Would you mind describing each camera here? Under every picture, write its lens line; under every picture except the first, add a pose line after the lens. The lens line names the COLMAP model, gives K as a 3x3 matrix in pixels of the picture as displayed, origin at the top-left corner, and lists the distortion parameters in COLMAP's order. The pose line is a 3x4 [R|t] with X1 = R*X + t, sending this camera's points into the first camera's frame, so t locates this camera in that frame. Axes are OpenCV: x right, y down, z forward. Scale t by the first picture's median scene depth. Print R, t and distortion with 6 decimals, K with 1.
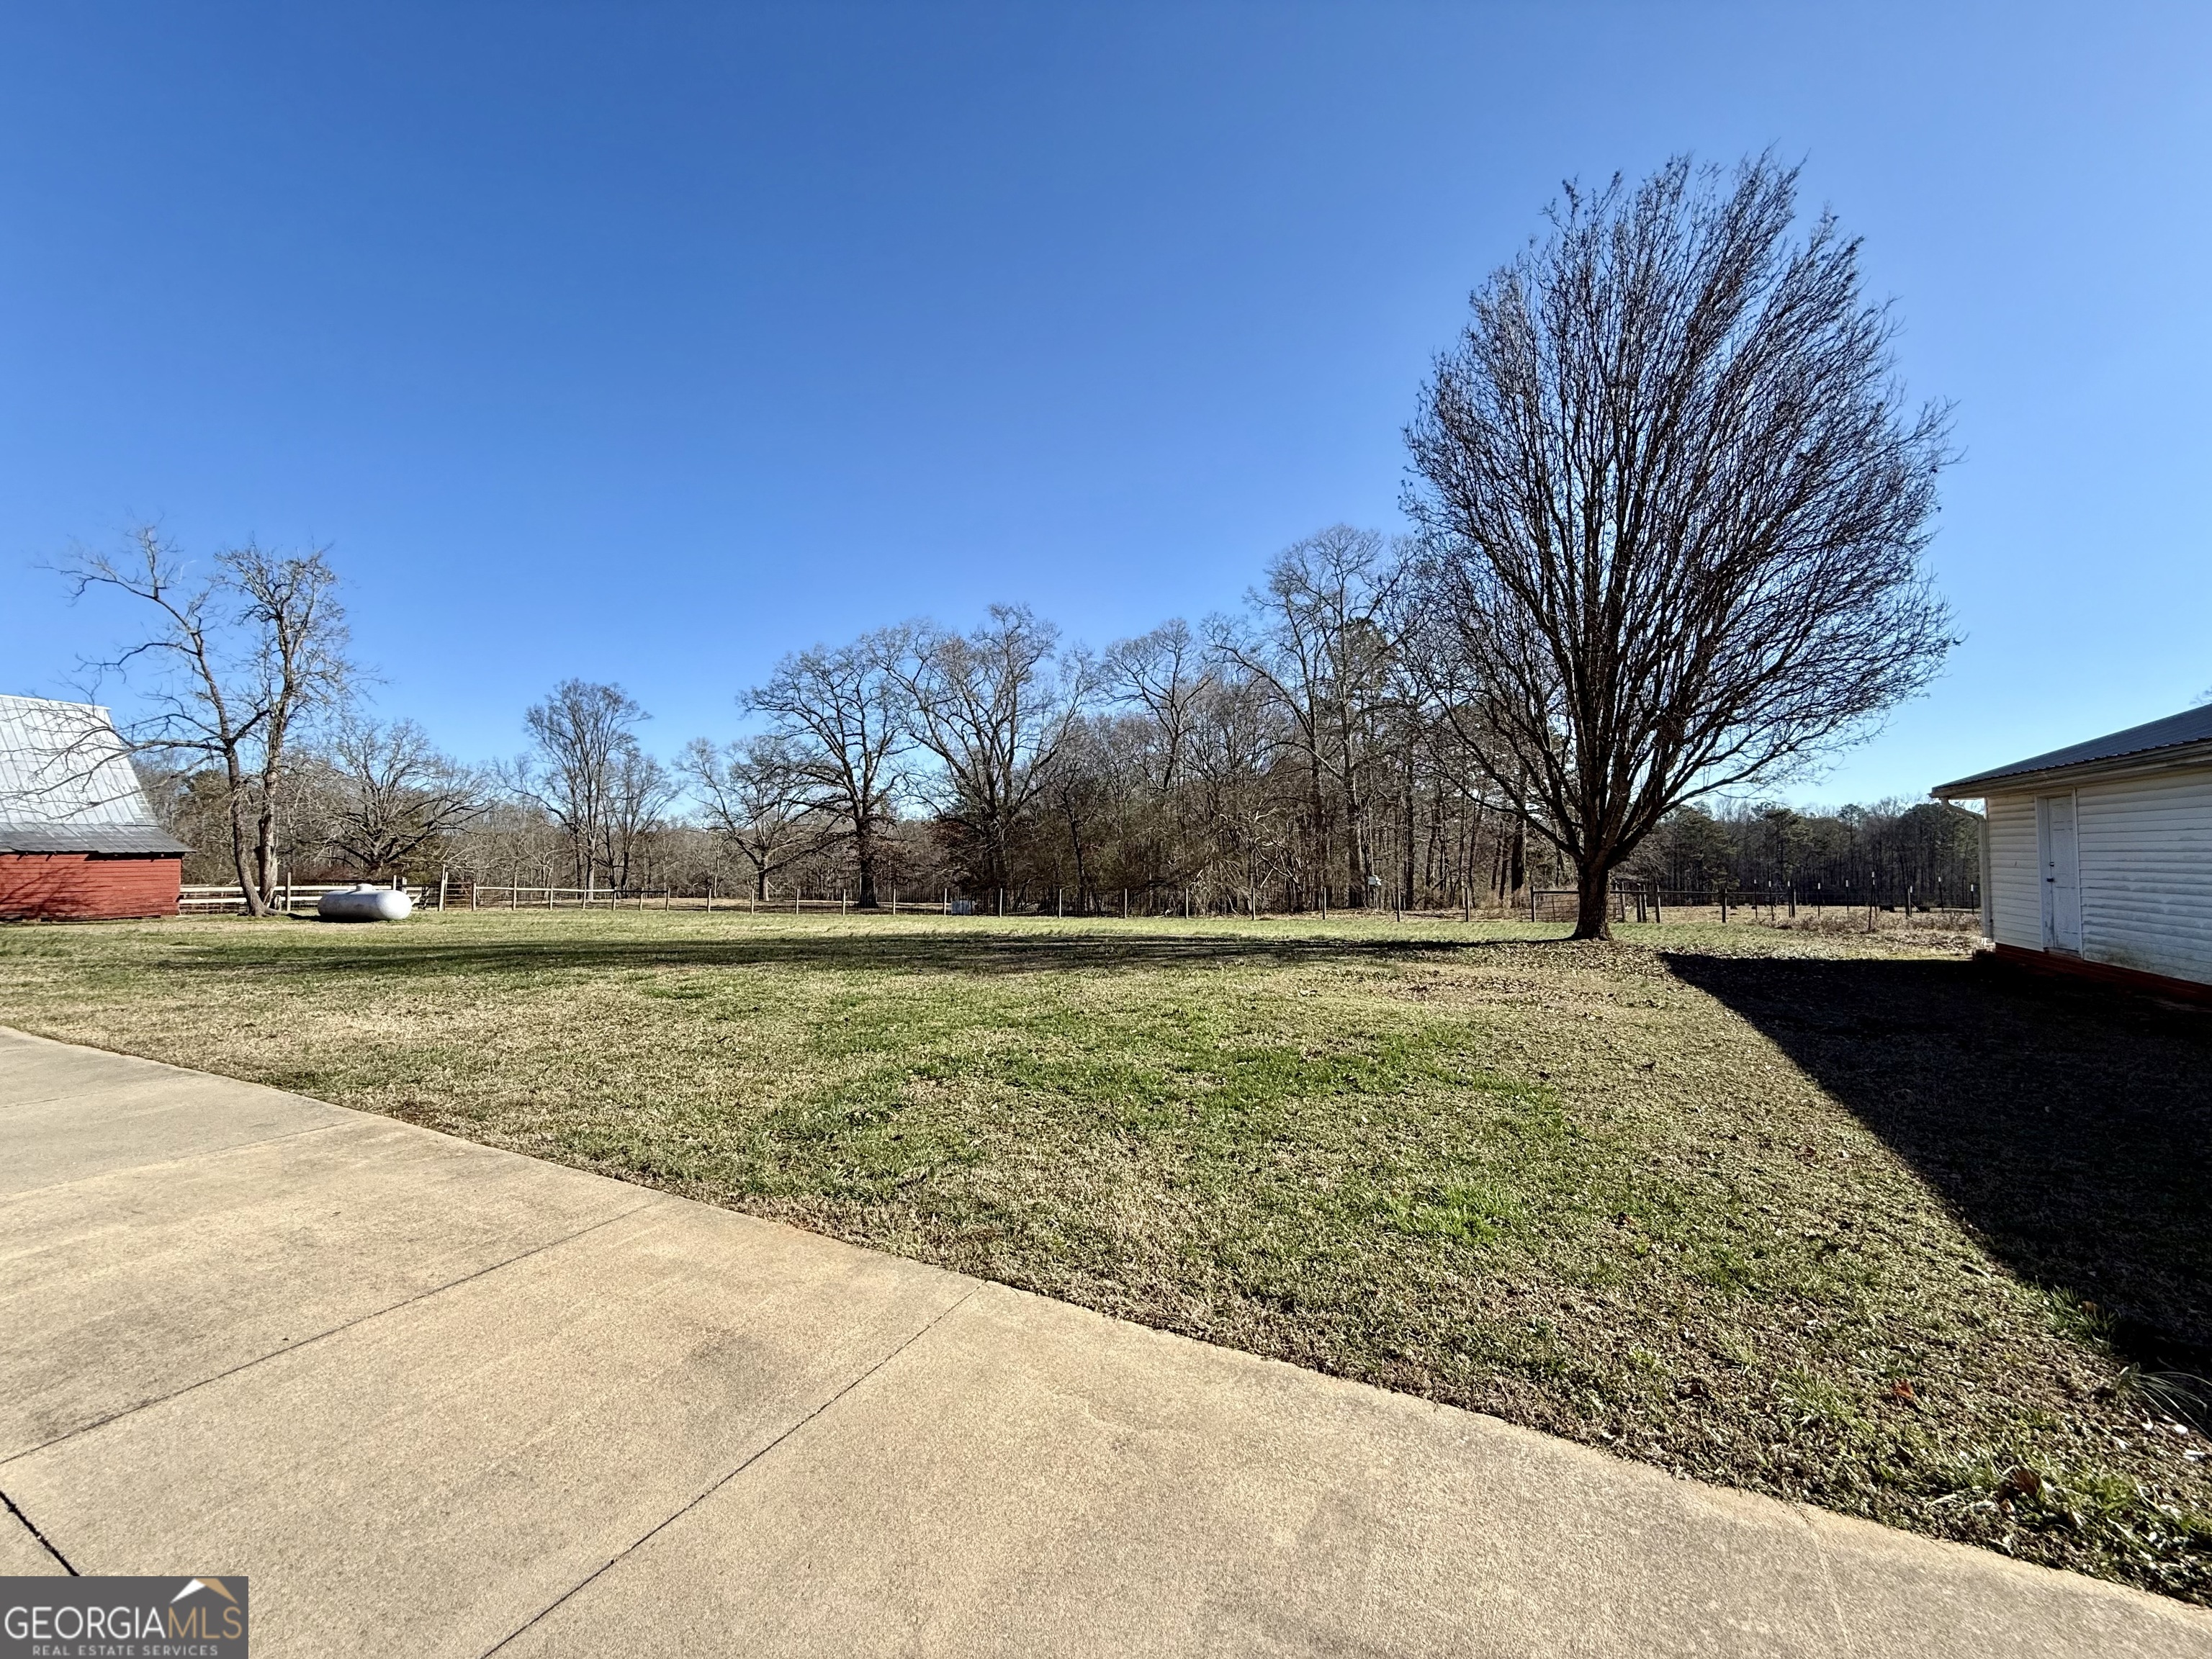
lens RADIAL K [[888.4, 0, 1109.0], [0, 888.4, 823.6], [0, 0, 1]] dist [0.001719, -0.000528]
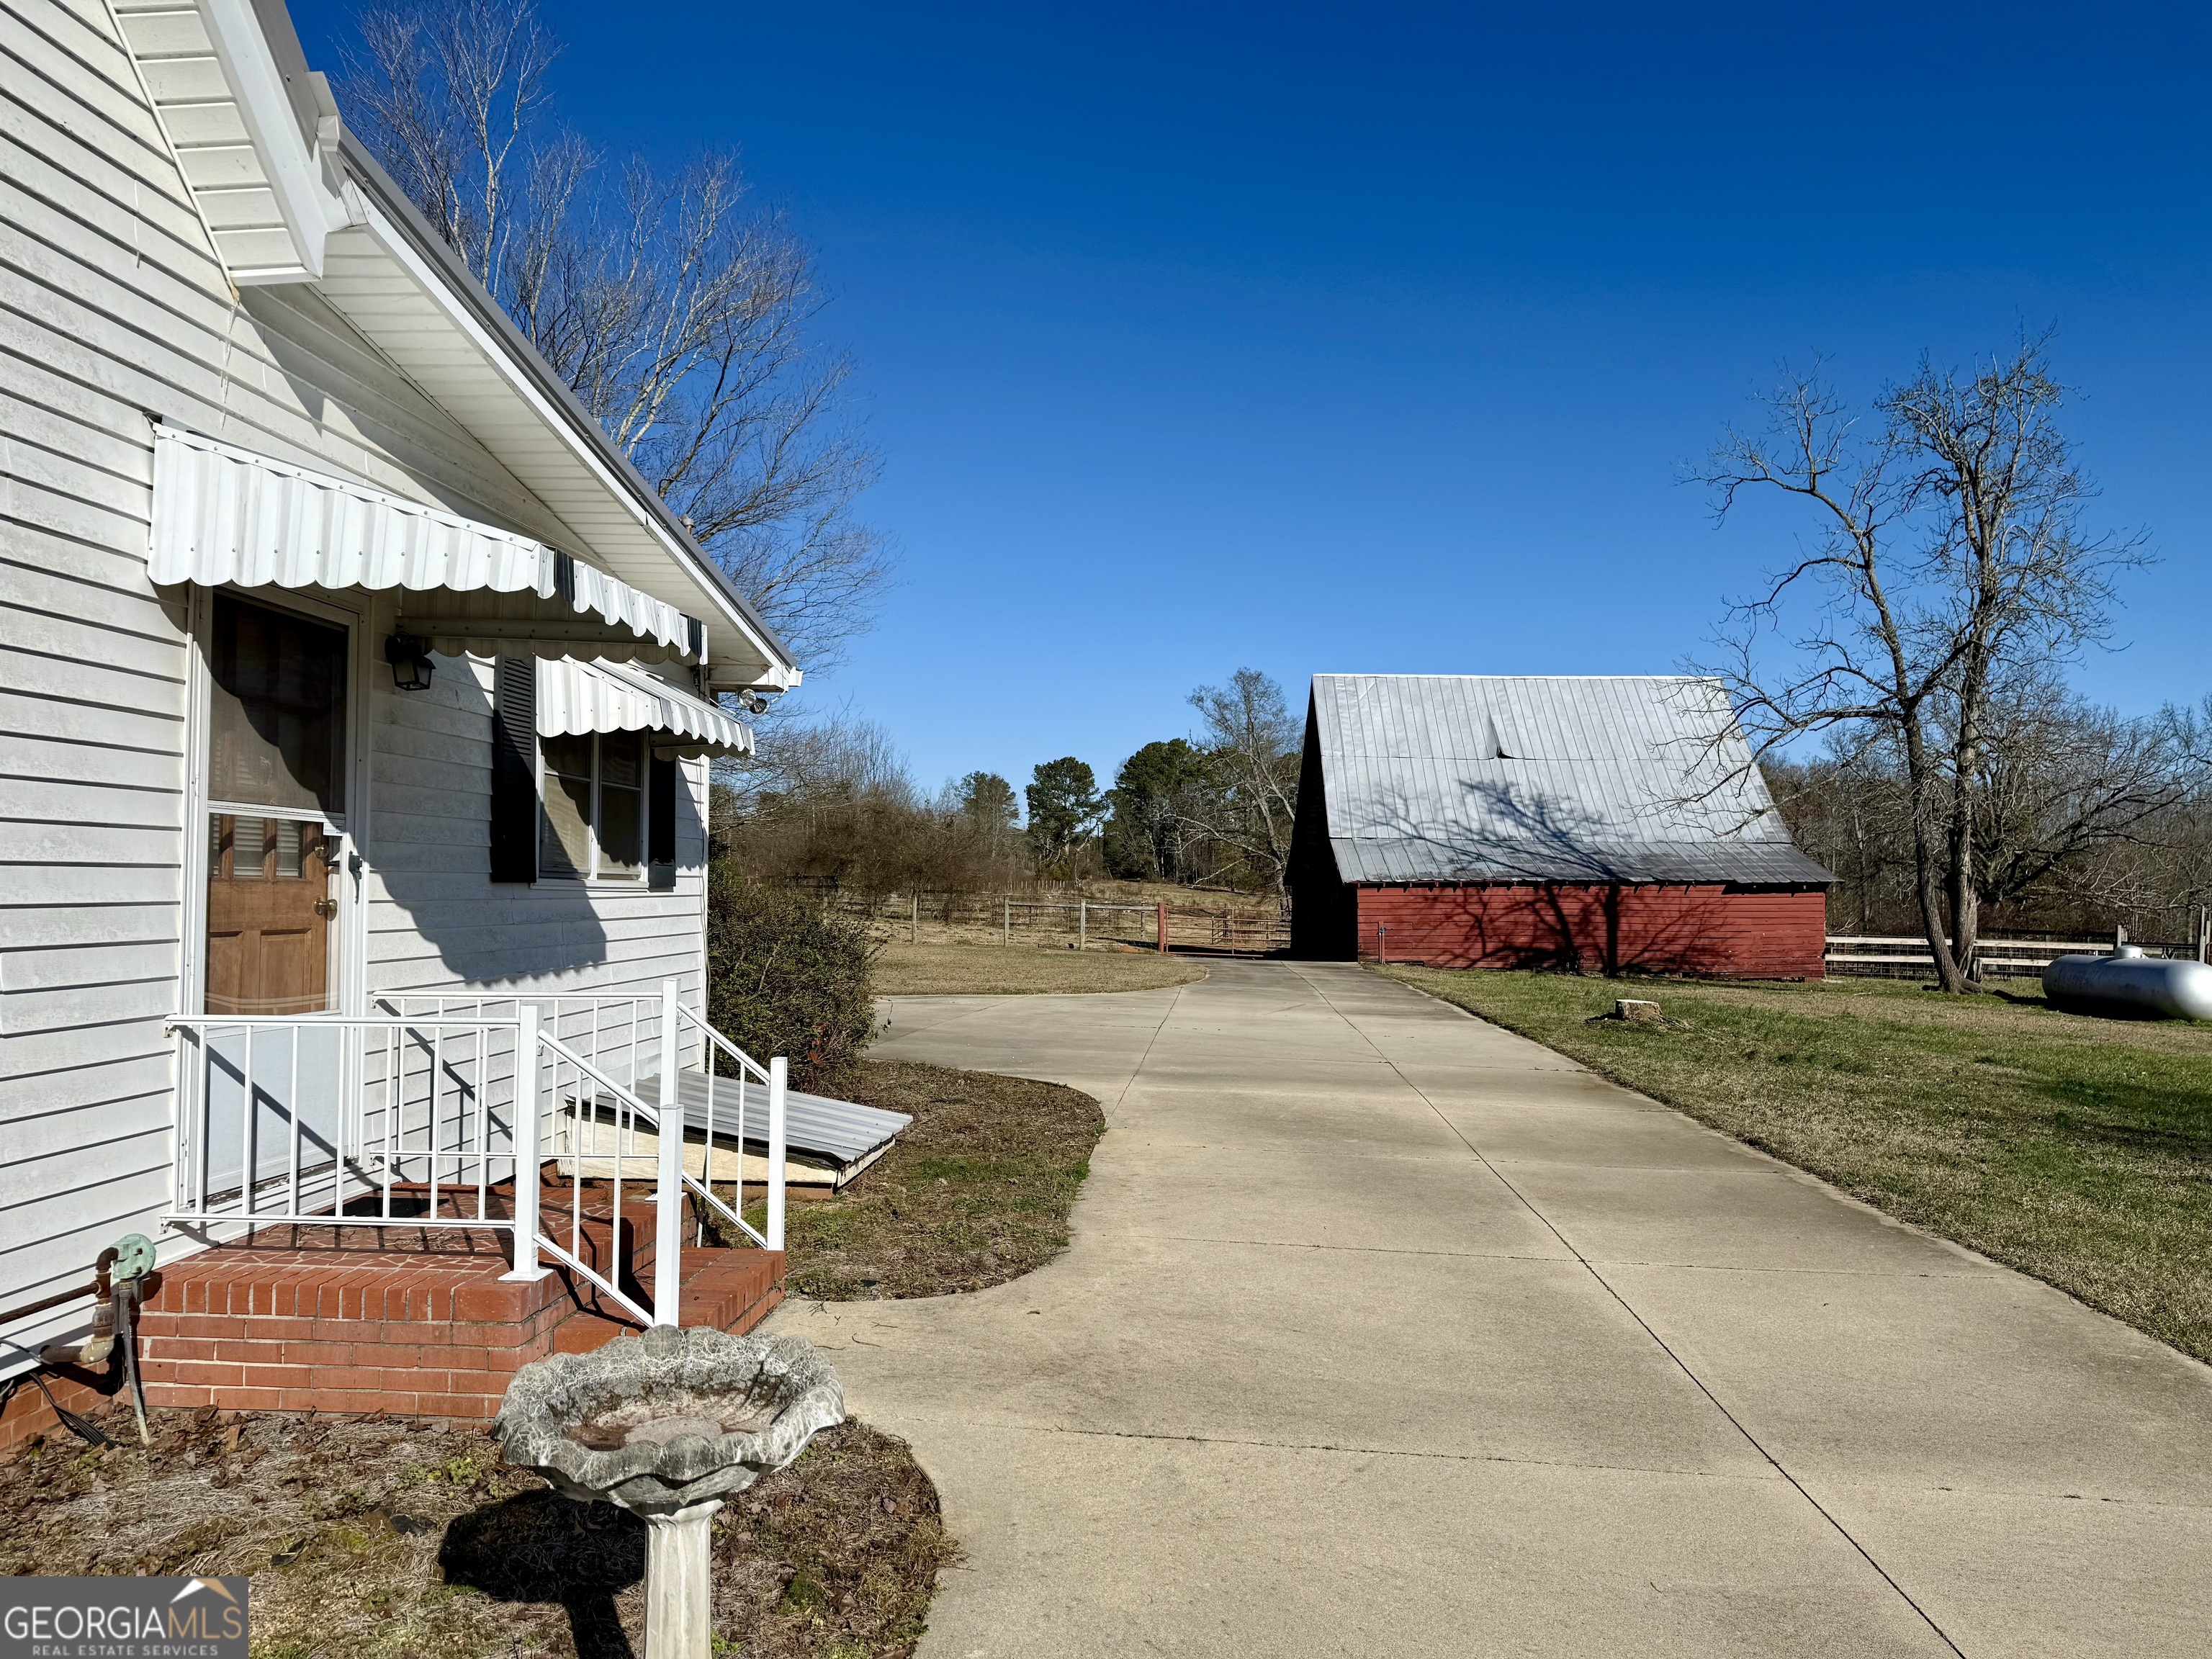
lens RADIAL K [[1540.6, 0, 1095.8], [0, 1540.6, 823.0], [0, 0, 1]] dist [0.044066, -0.047549]
pose [[0.380815, -0.030981, -0.924132, -0.217203], [0.030059, 0.999325, -0.021115, -0.003968], [0.924163, -0.019738, 0.381489, 0.077481]]
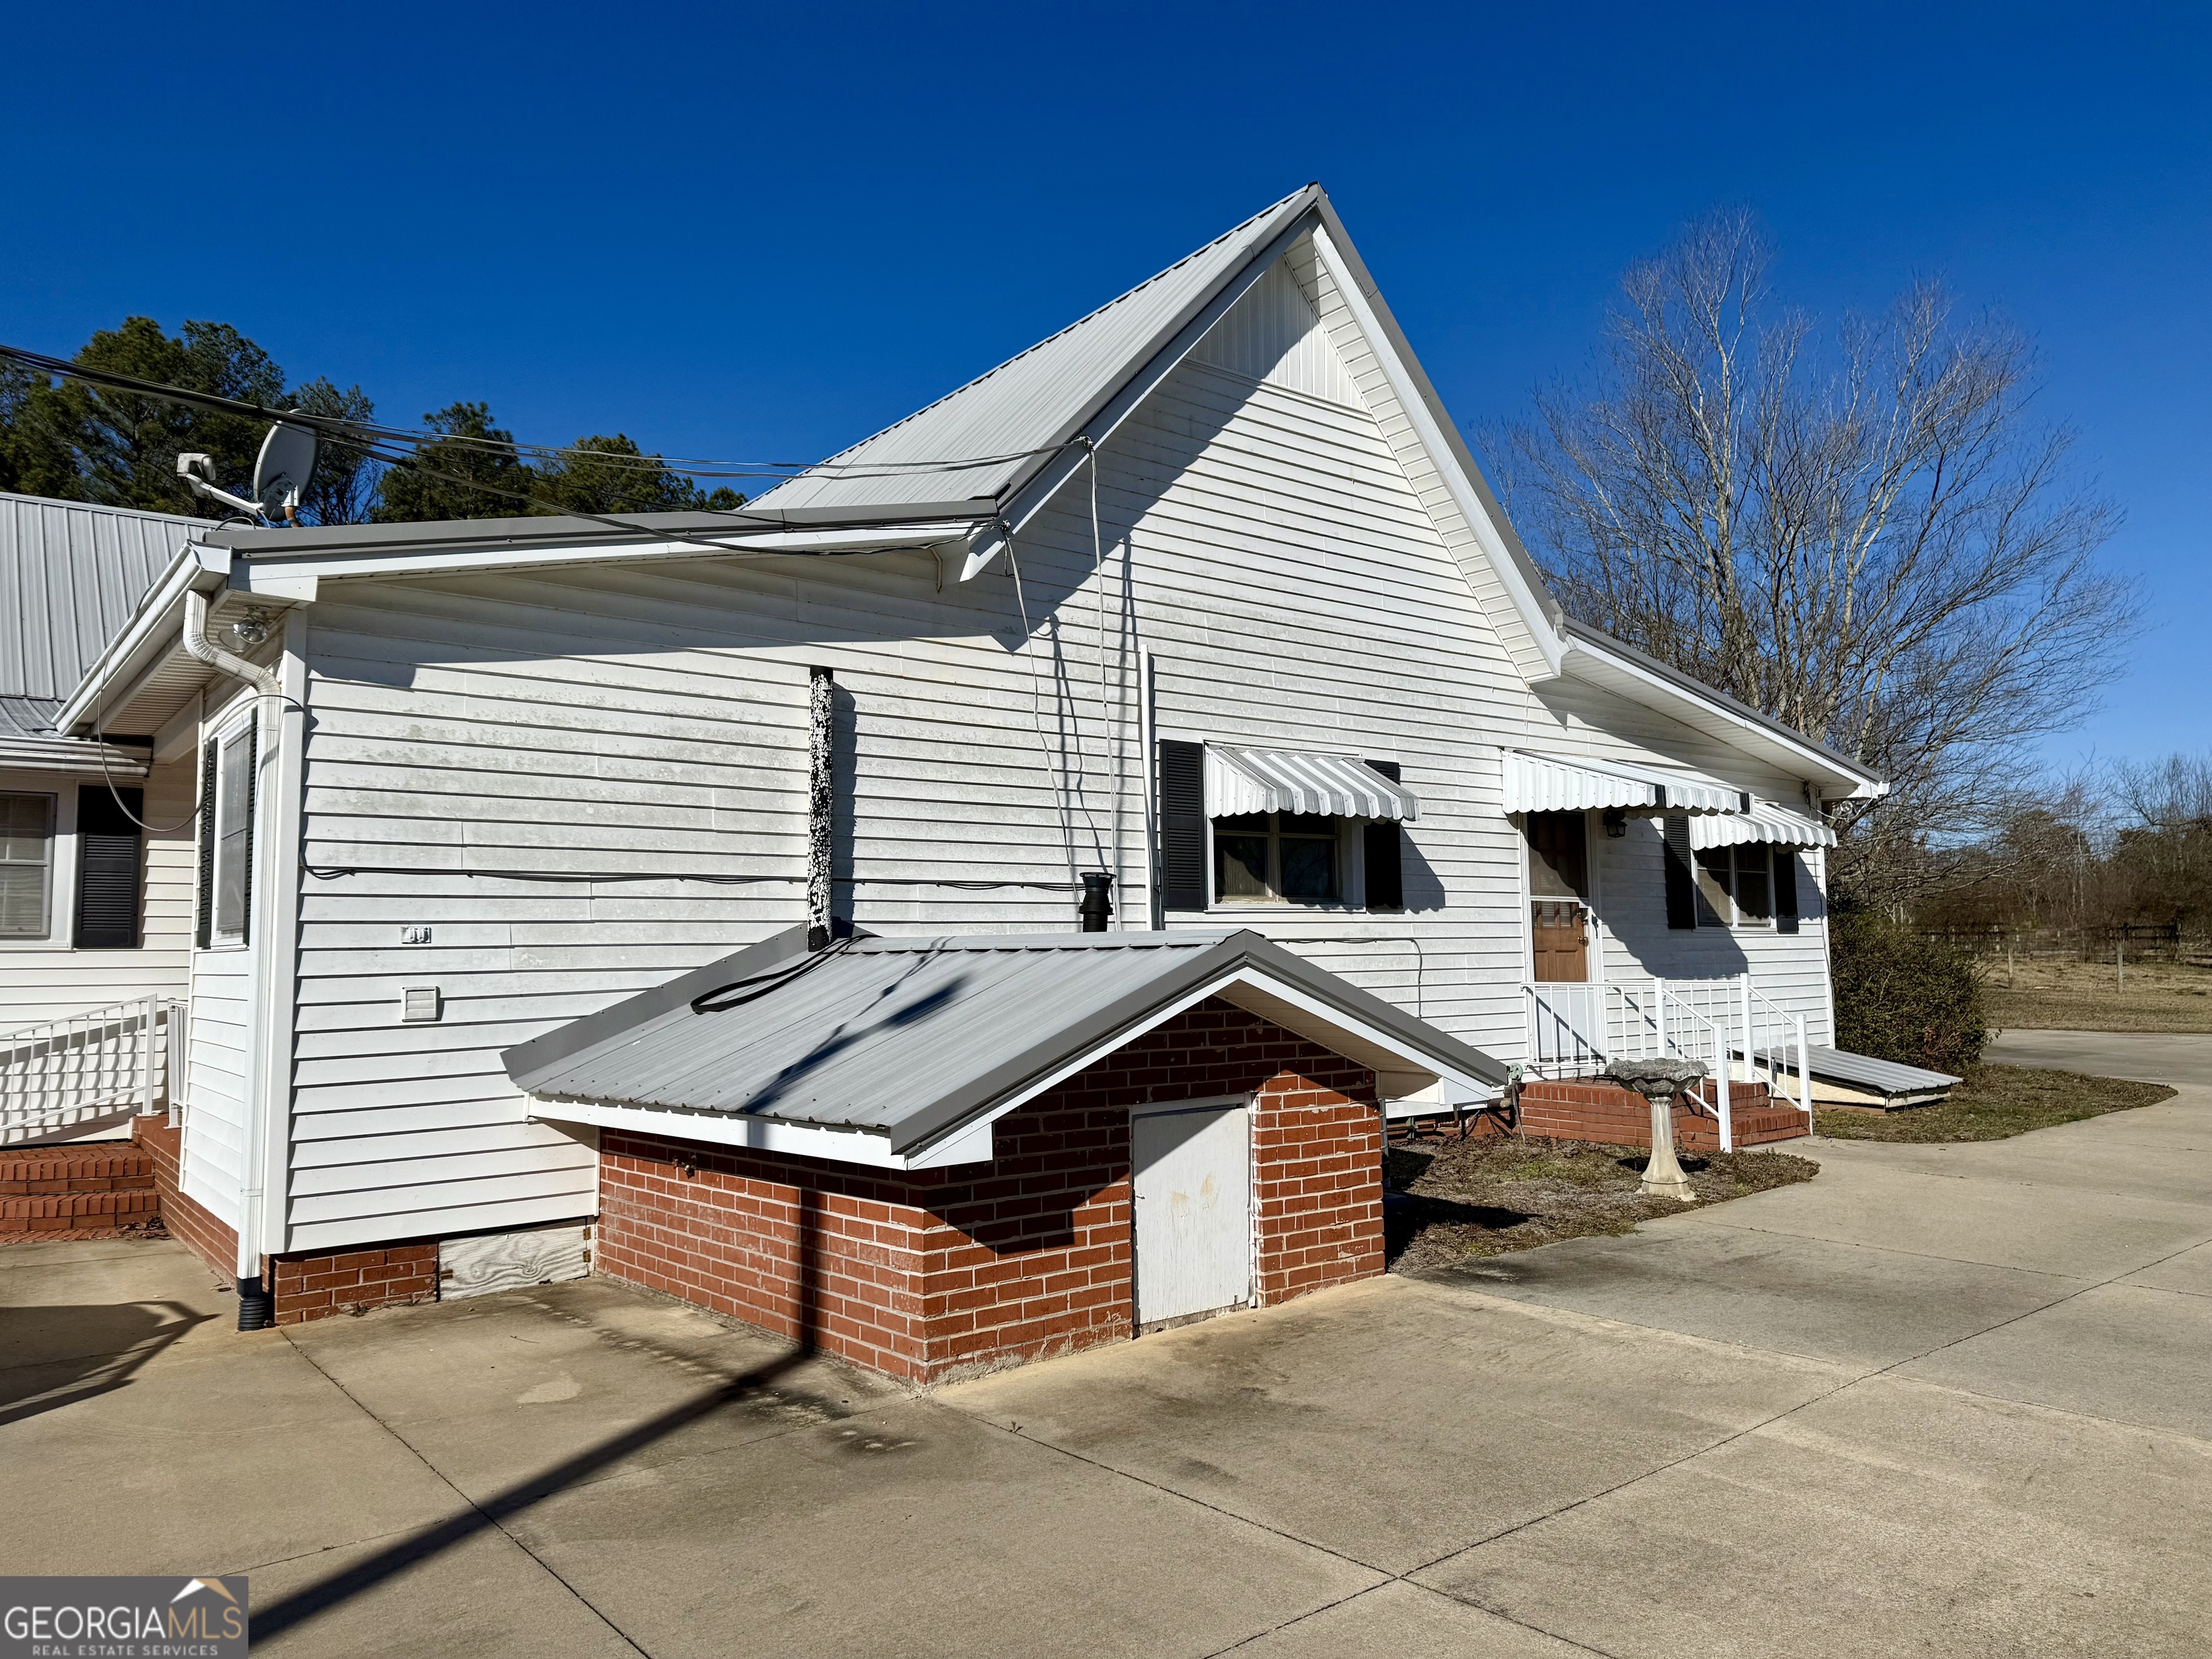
lens RADIAL K [[1540.6, 0, 1092.6], [0, 1540.6, 826.2], [0, 0, 1]] dist [0.044066, -0.047549]
pose [[-0.406566, -0.063257, -0.911429, 0.045091], [0.051375, 0.994439, -0.091935, 0.001136], [0.912176, -0.084202, -0.401055, 0.117924]]
